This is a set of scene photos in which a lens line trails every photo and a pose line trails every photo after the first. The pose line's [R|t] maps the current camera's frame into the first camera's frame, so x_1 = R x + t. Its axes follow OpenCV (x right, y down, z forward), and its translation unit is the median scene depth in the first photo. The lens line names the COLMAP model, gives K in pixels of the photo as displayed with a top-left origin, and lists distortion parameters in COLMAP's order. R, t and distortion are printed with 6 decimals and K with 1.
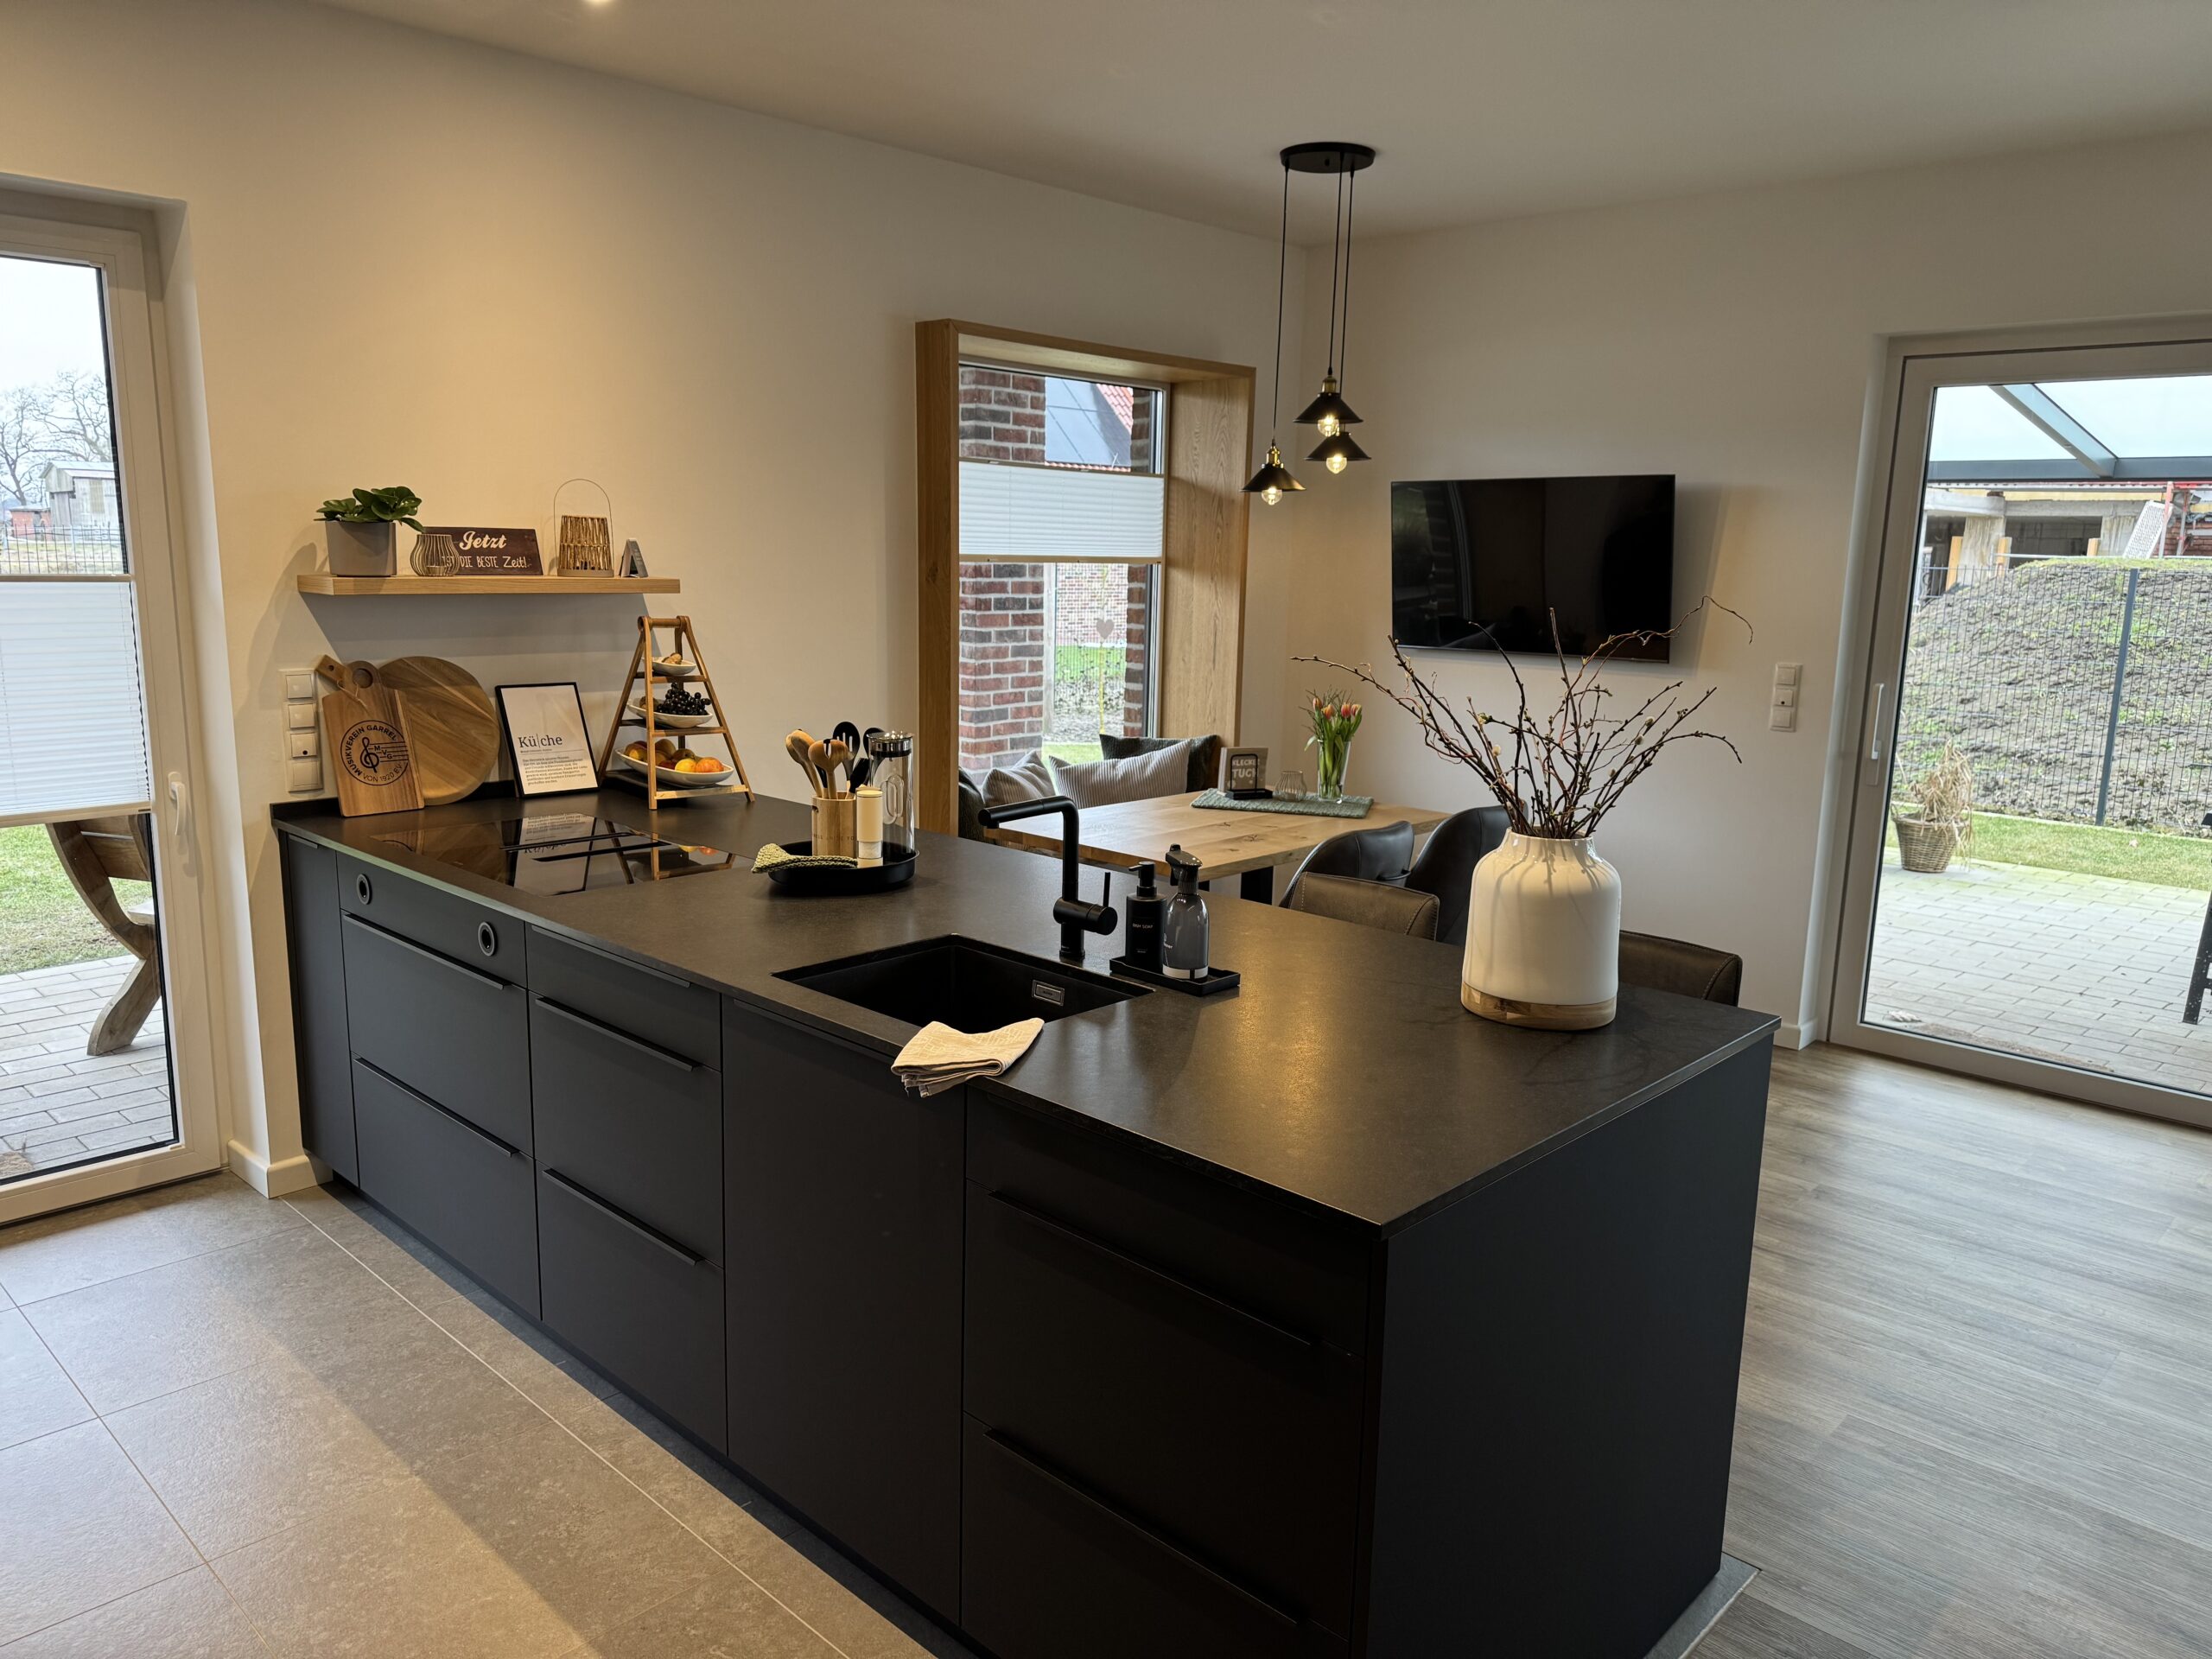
lens RADIAL K [[1560.6, 0, 1106.0], [0, 1560.6, 829.5], [0, 0, 1]] dist [0.062645, -0.071782]
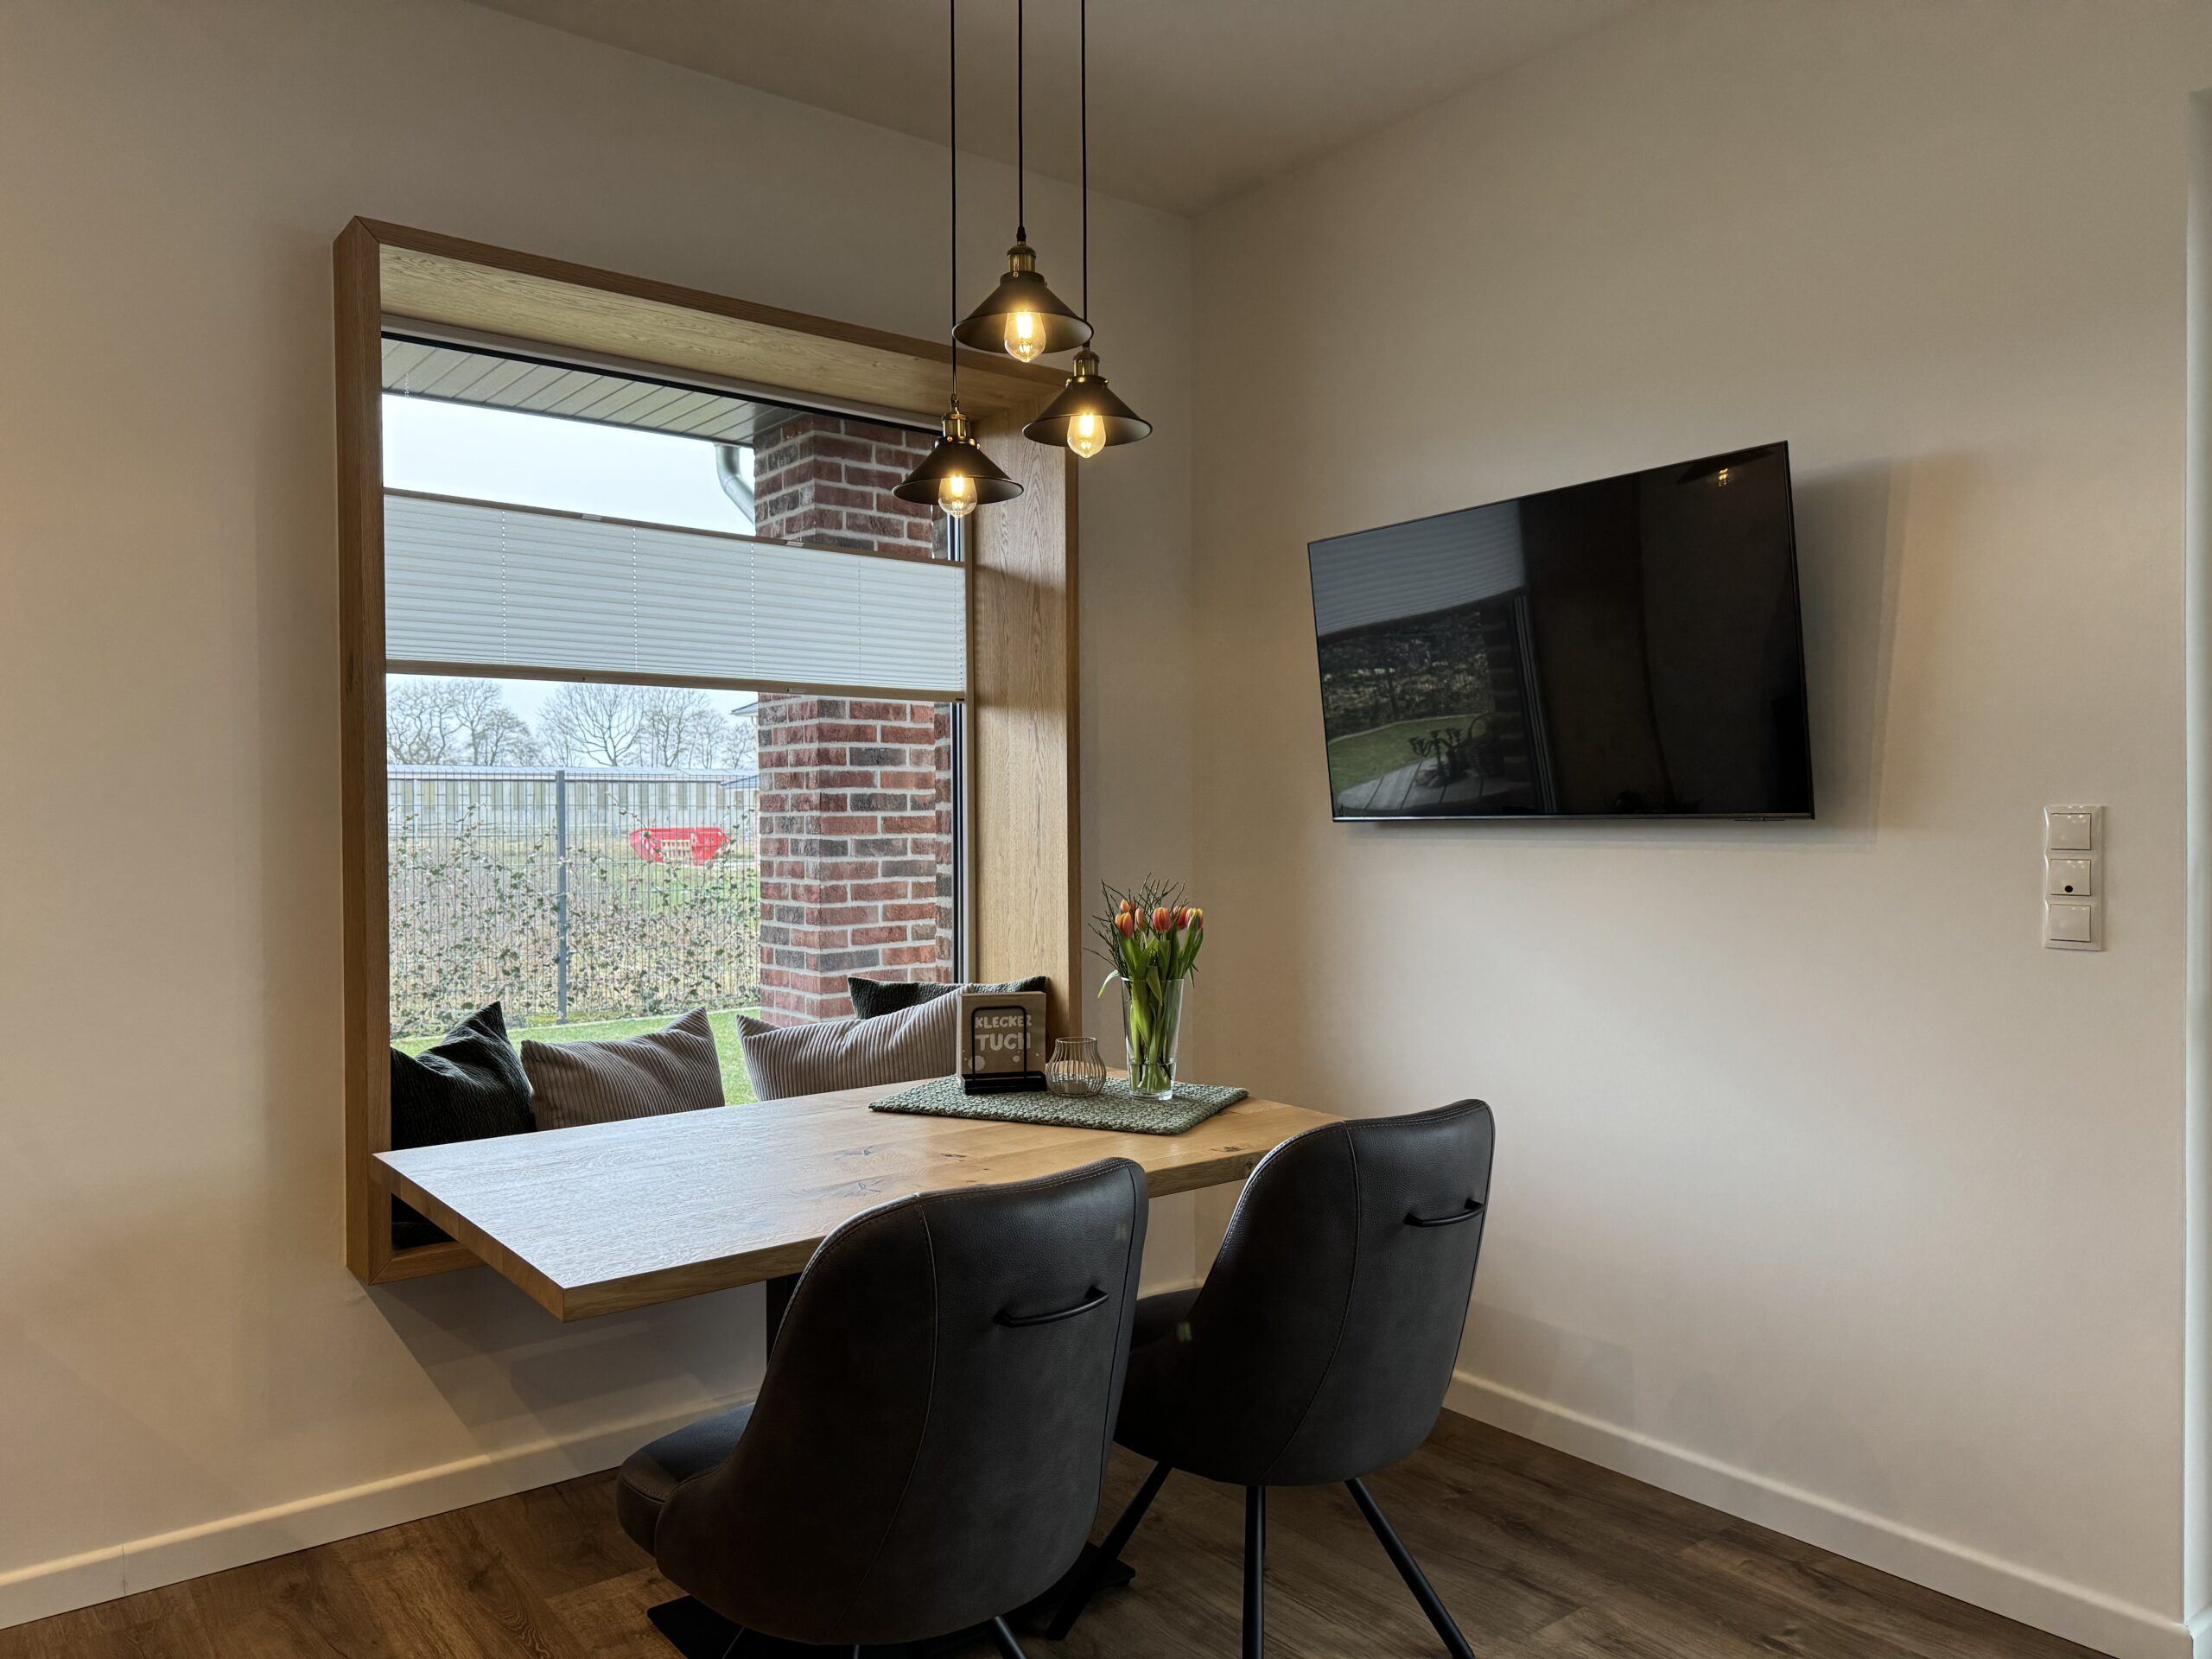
lens RADIAL K [[1536.5, 0, 1107.5], [0, 1536.5, 816.1], [0, 0, 1]] dist [0.055447, -0.087384]
pose [[0.988810, -0.031449, -0.145830, 0.181603], [0.004799, 0.983726, -0.179611, -0.015608], [0.149106, 0.176901, 0.972869, 0.427966]]
